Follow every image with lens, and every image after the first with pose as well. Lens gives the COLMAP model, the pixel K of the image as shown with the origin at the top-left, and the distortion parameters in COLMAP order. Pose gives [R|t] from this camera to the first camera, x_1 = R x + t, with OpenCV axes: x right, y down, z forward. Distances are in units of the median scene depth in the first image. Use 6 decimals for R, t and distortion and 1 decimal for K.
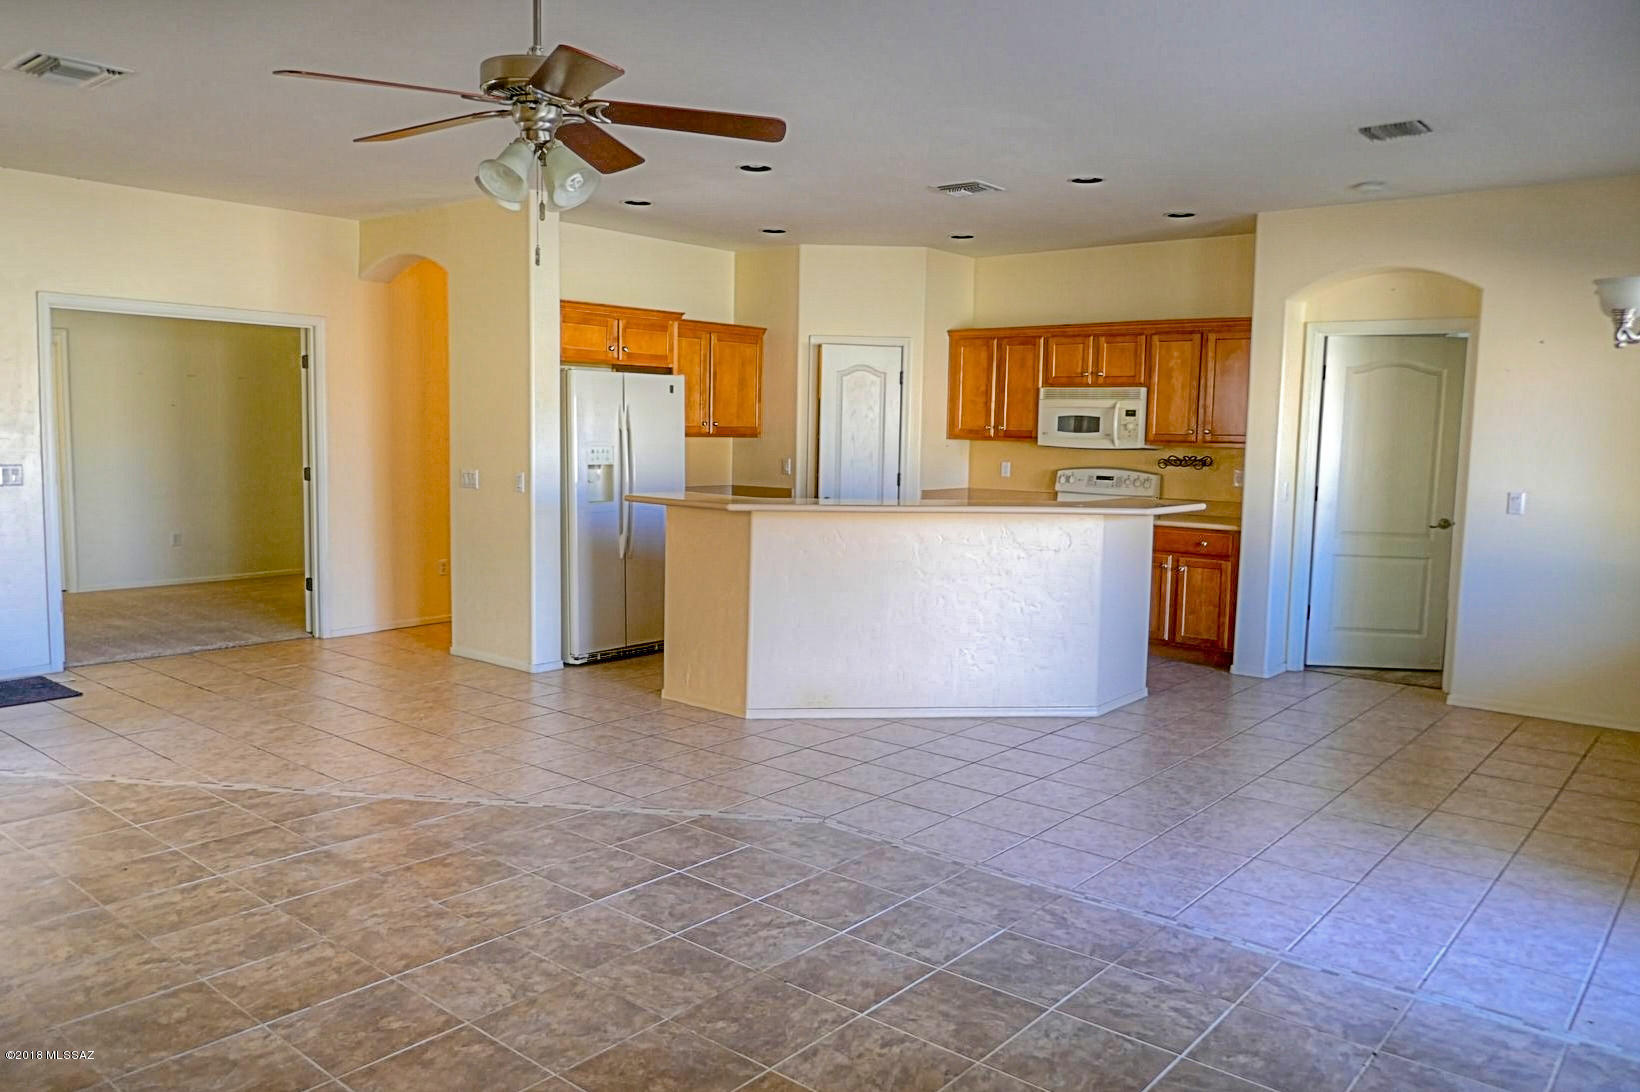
lens RADIAL K [[1190.9, 0, 817.0], [0, 1190.9, 544.6], [0, 0, 1]] dist [-0.021390, 0.005868]
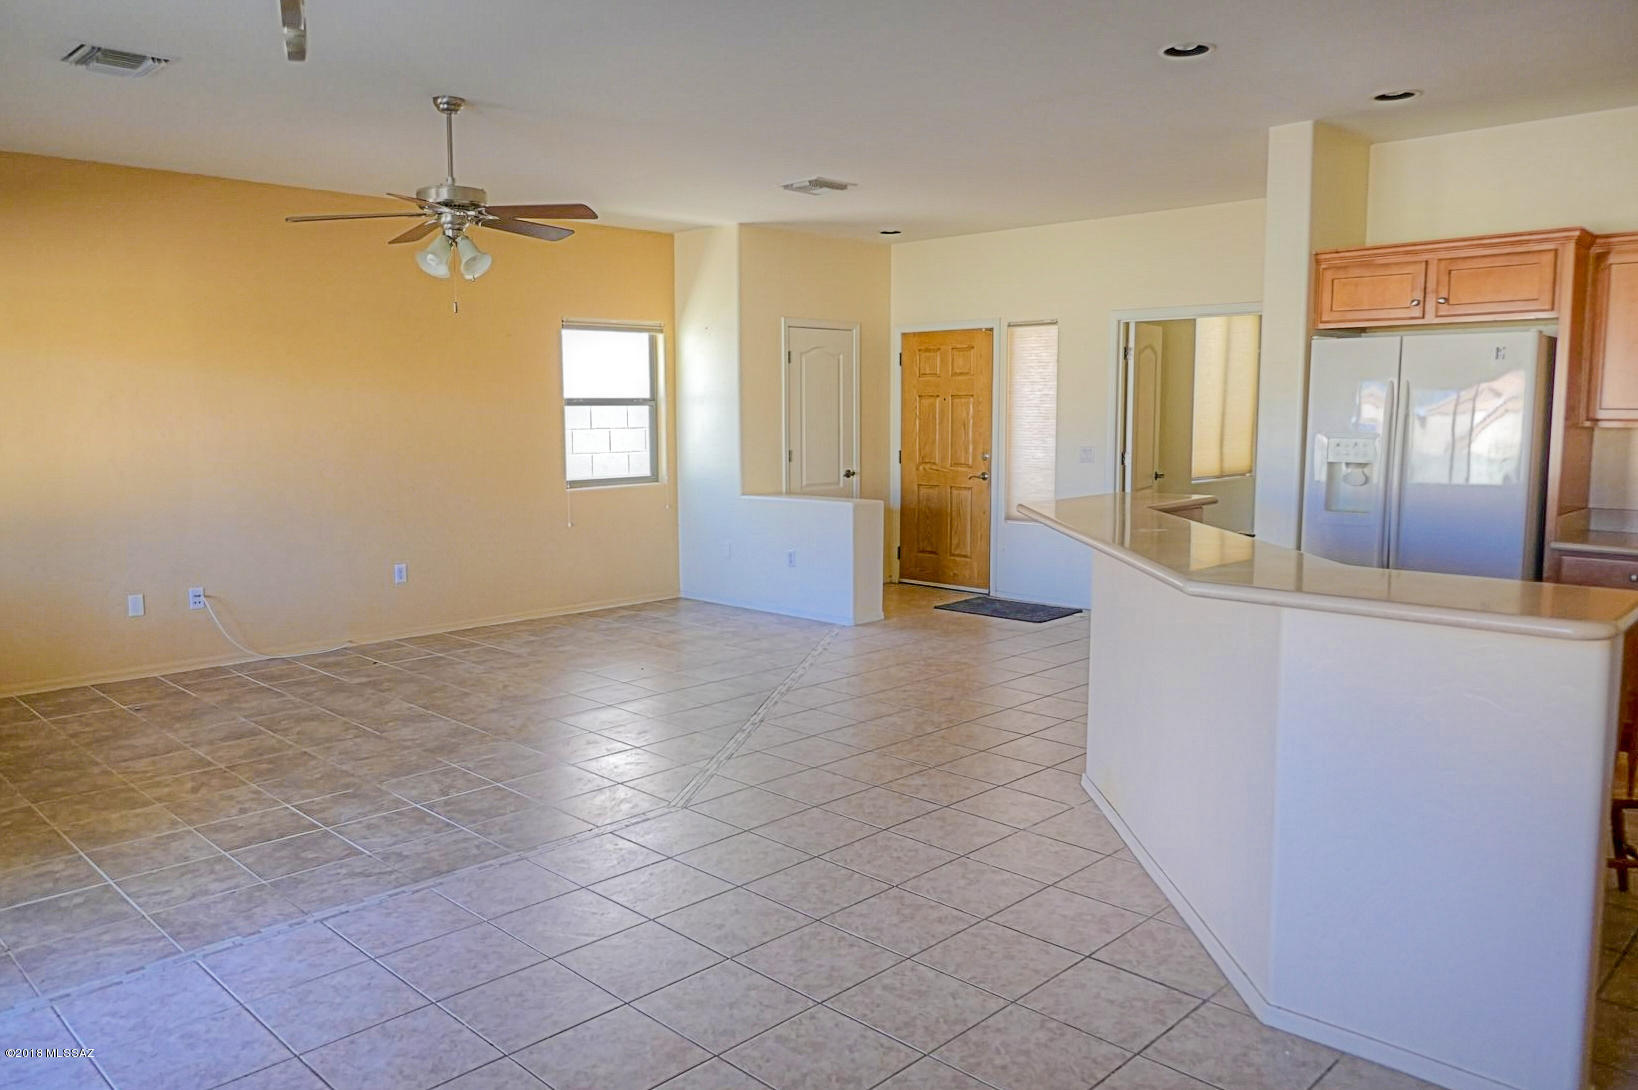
lens RADIAL K [[1189.5, 0, 817.1], [0, 1189.5, 543.8], [0, 0, 1]] dist [-0.021390, 0.005868]
pose [[-0.080573, 0.101986, -0.991517, 0.737955], [-0.093804, 0.989561, 0.109407, -0.082189], [0.992325, 0.101824, -0.070165, 0.890912]]
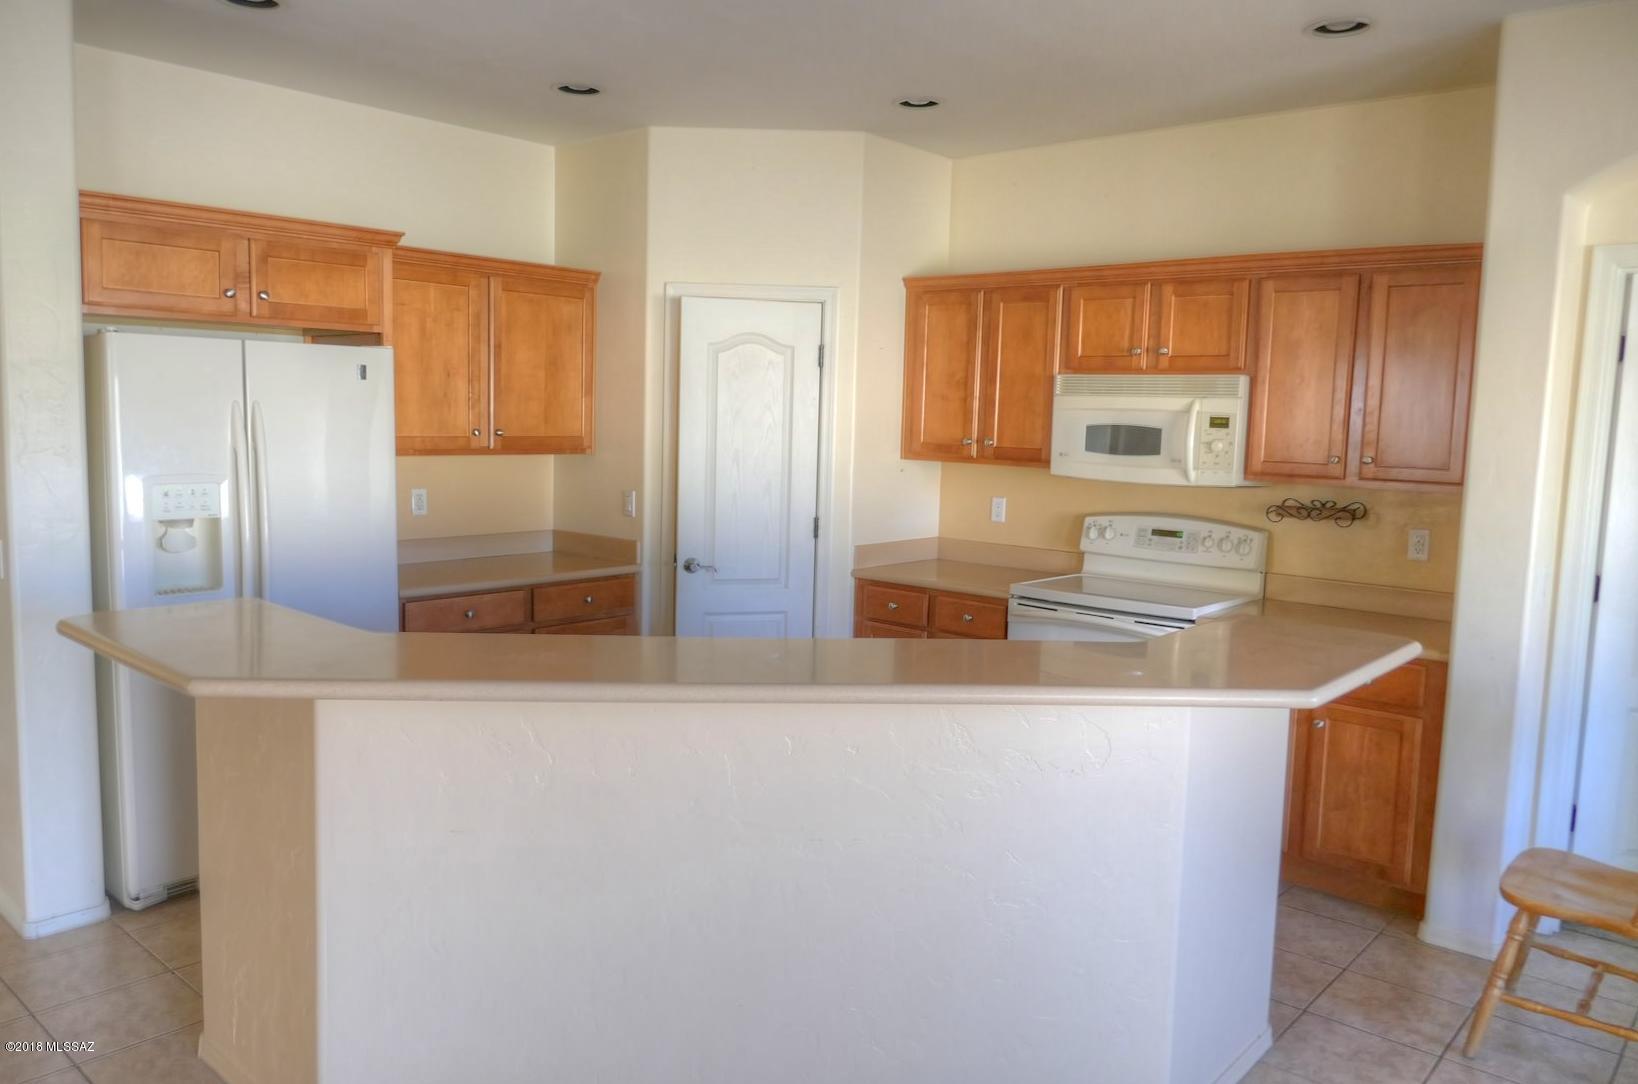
lens RADIAL K [[1189.5, 0, 815.8], [0, 1189.5, 542.0], [0, 0, 1]] dist [-0.021390, 0.005868]
pose [[0.999713, 0.010523, -0.021521, 0.087916], [-0.010303, 0.999894, 0.010325, -0.057846], [0.021627, -0.010100, 0.999715, 0.438213]]
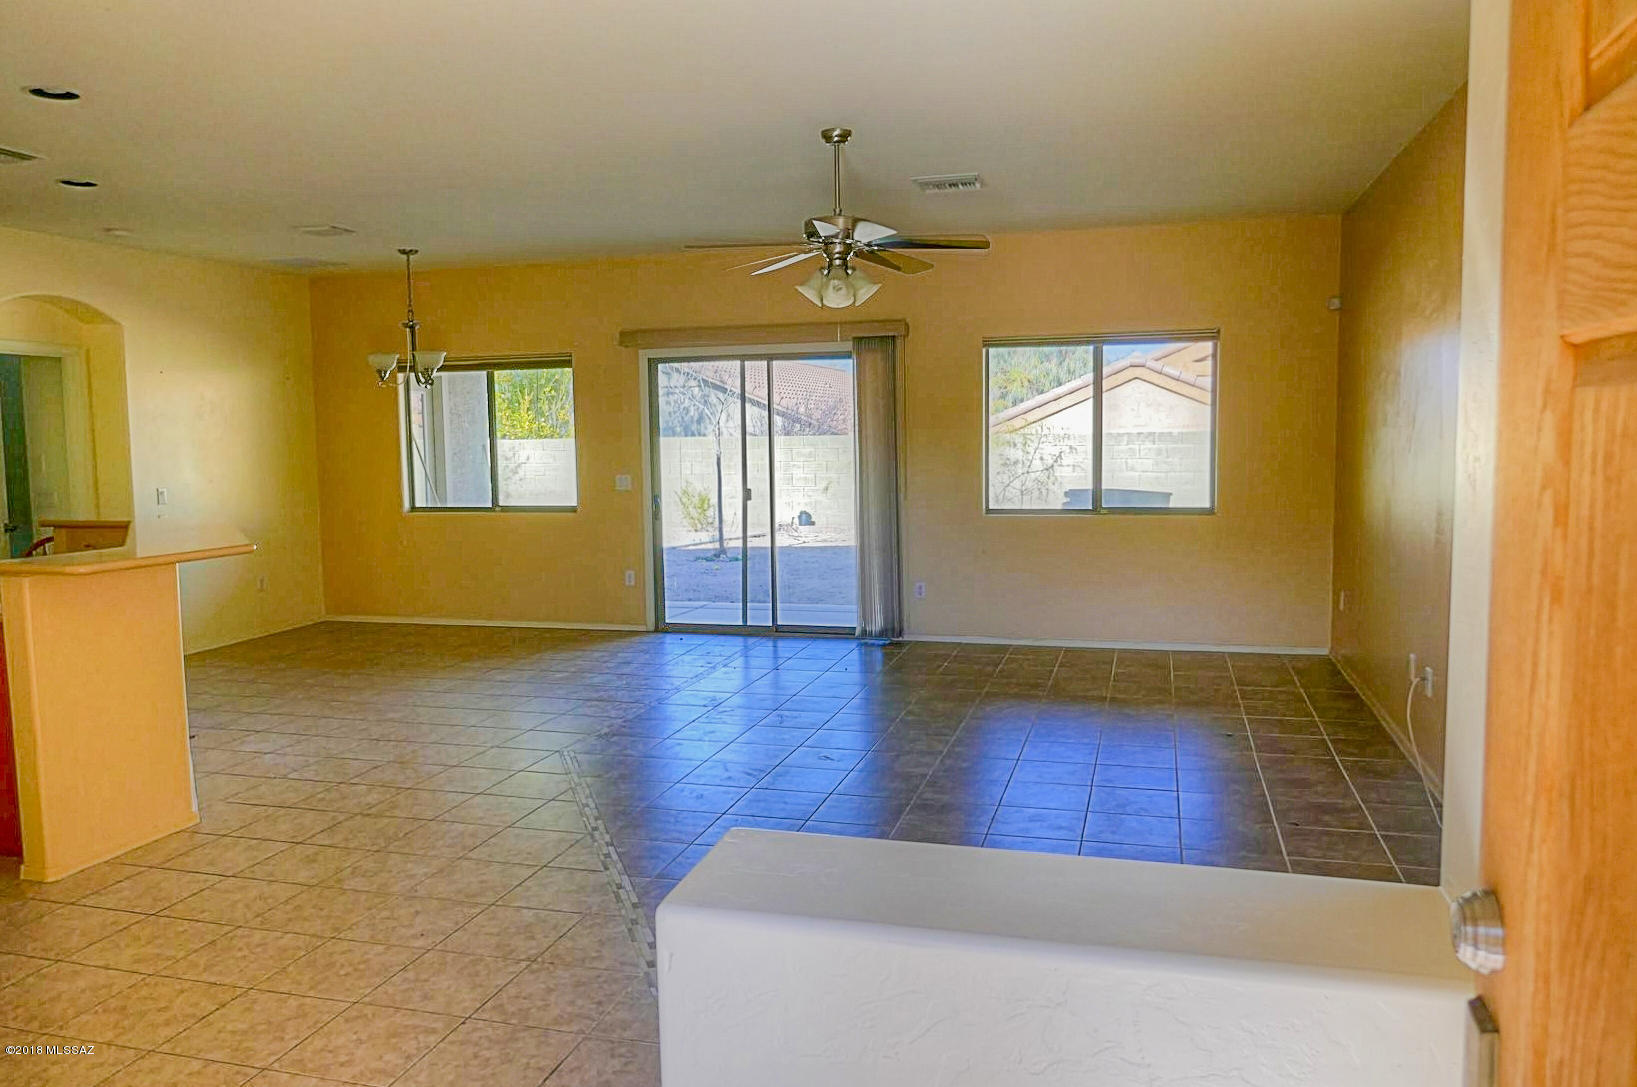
lens RADIAL K [[1188.7, 0, 815.4], [0, 1188.7, 540.2], [0, 0, 1]] dist [-0.021390, 0.005868]
pose [[-0.405678, -0.099549, 0.908578, -0.945514], [0.099535, 0.983328, 0.152182, -0.120725], [-0.908580, 0.152173, -0.389006, 0.931182]]
